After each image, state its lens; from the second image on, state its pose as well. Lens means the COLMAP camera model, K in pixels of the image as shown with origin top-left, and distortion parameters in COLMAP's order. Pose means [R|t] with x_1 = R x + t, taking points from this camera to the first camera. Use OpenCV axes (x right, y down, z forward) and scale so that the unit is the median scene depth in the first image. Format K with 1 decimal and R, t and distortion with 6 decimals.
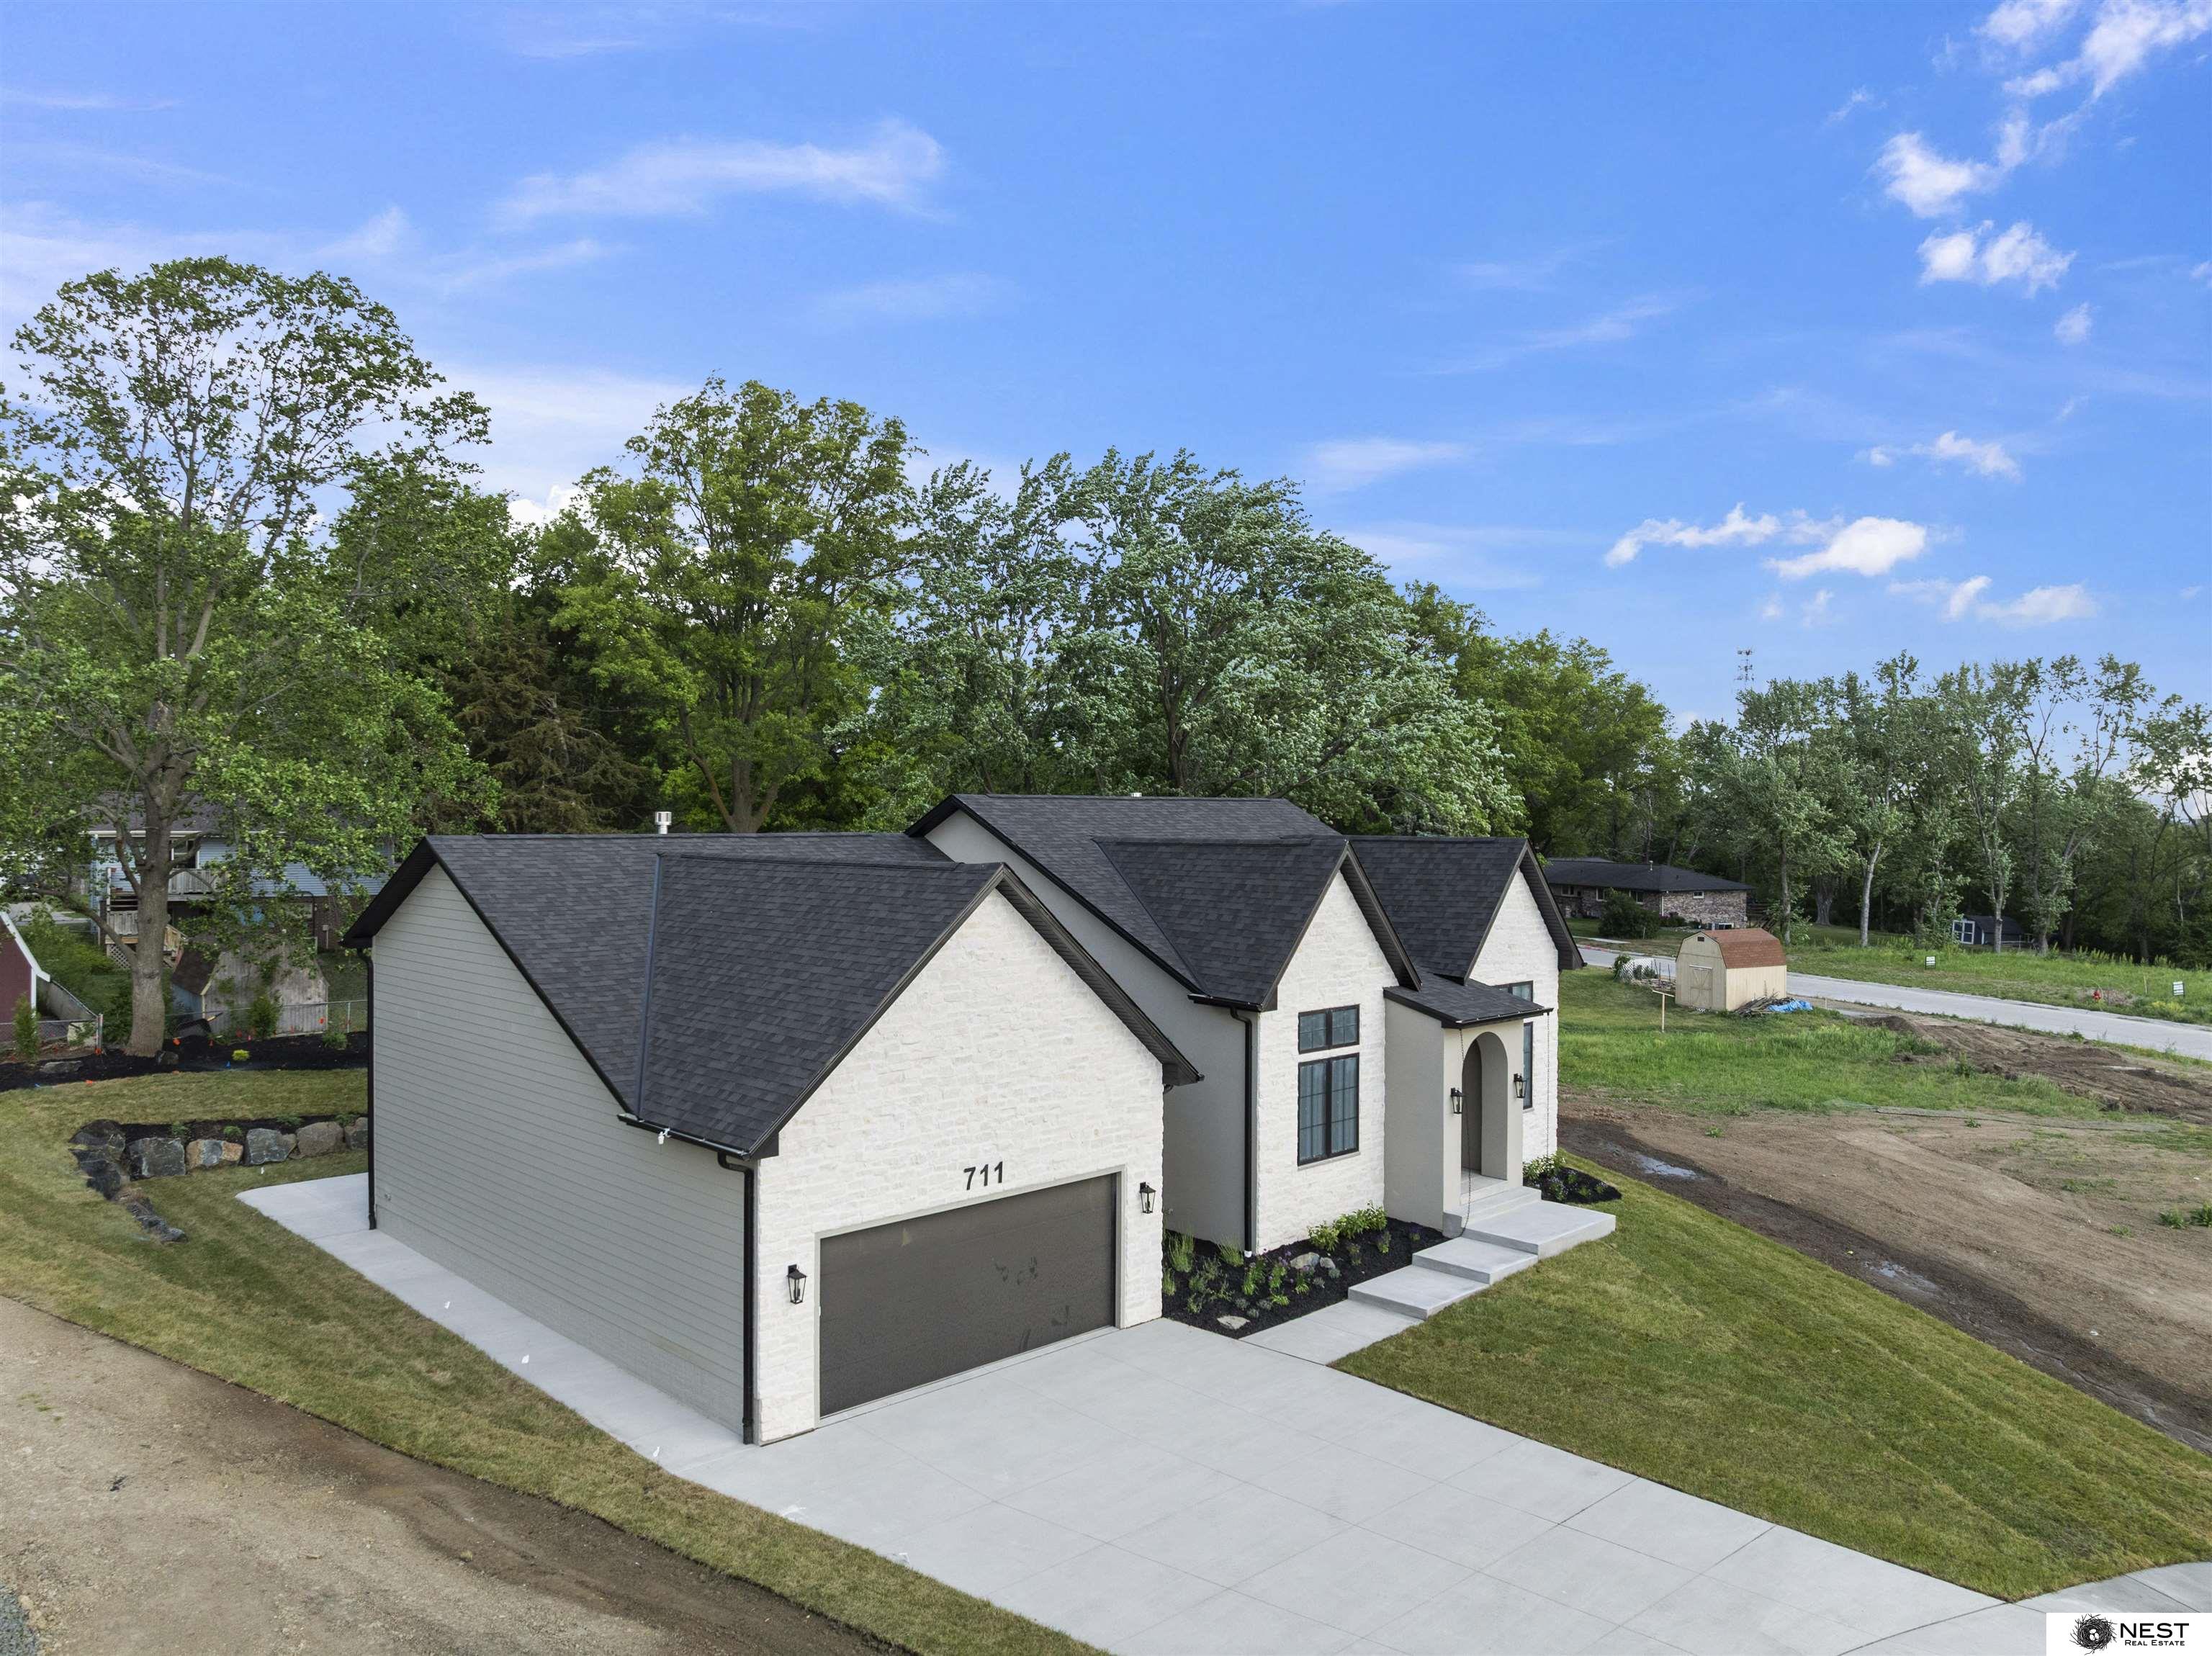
lens RADIAL K [[1551.1, 0, 1105.0], [0, 1551.1, 817.2], [0, 0, 1]] dist [-0.028781, -0.002052]
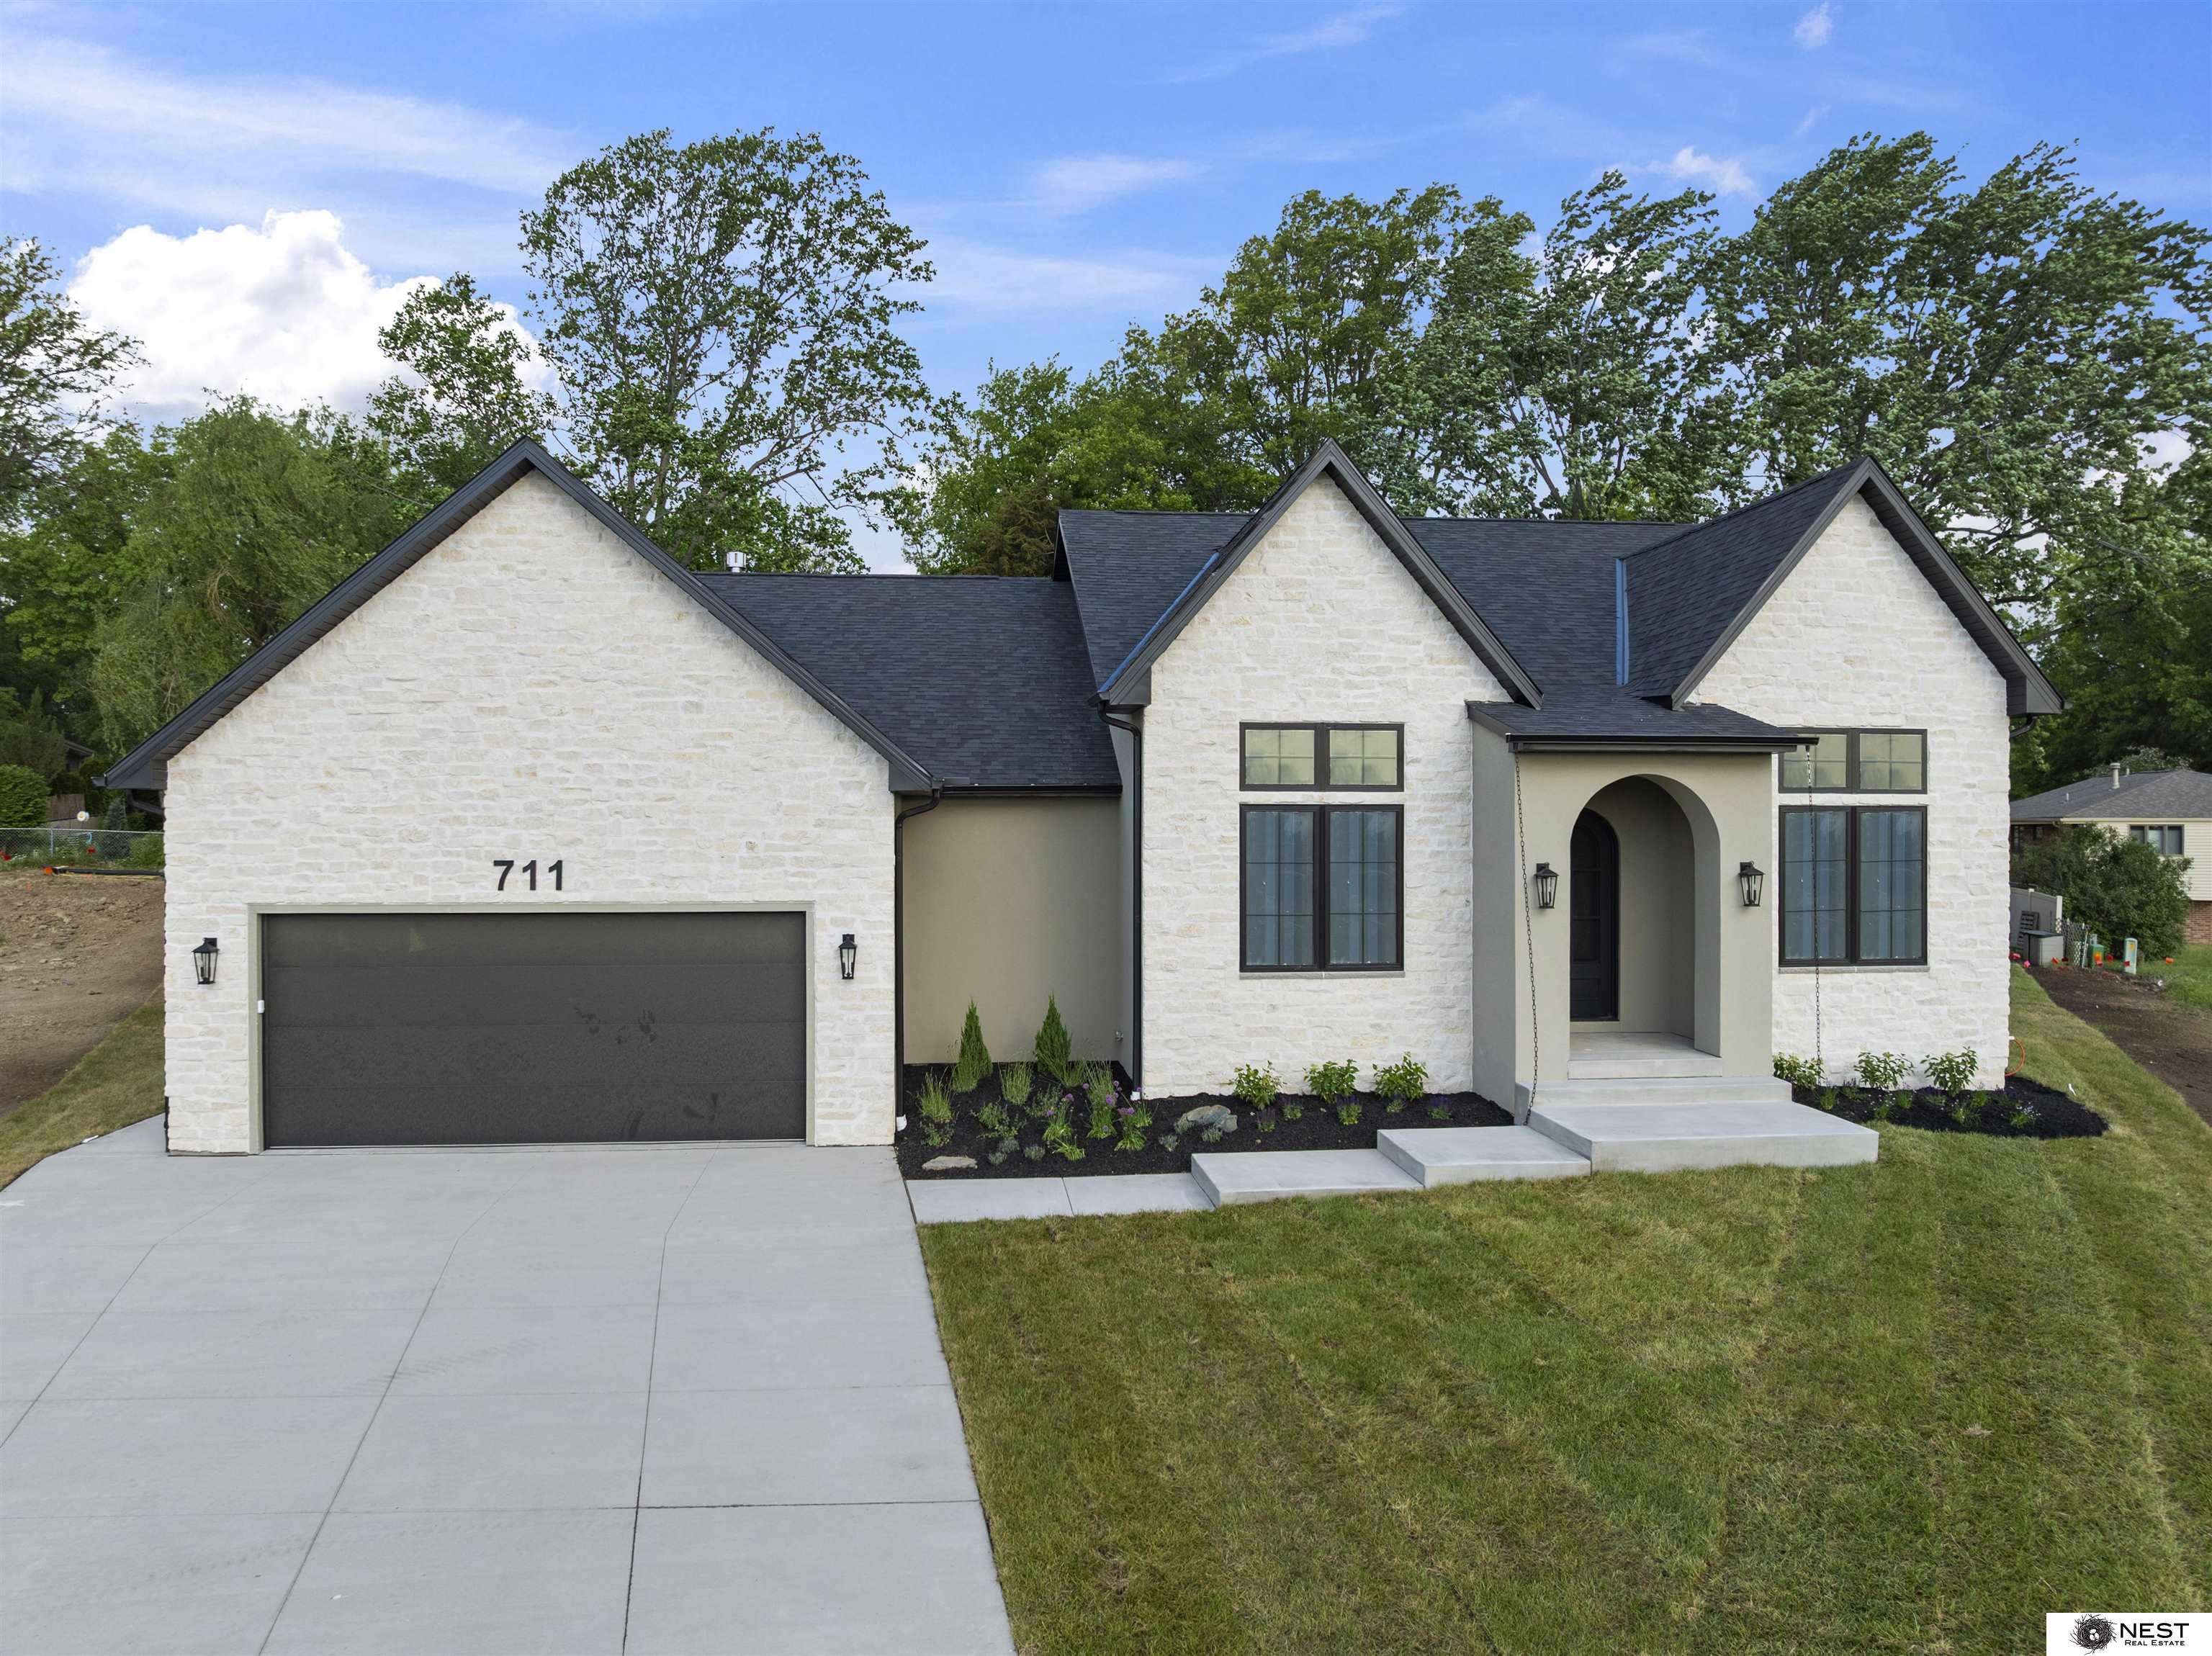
lens RADIAL K [[1564.2, 0, 1106.0], [0, 1564.2, 828.0], [0, 0, 1]] dist [-0.034853, -0.001341]
pose [[0.777538, -0.002802, -0.628830, 0.499268], [0.001602, 0.999996, -0.002476, 0.178584], [0.628834, 0.000918, 0.777539, 0.508121]]
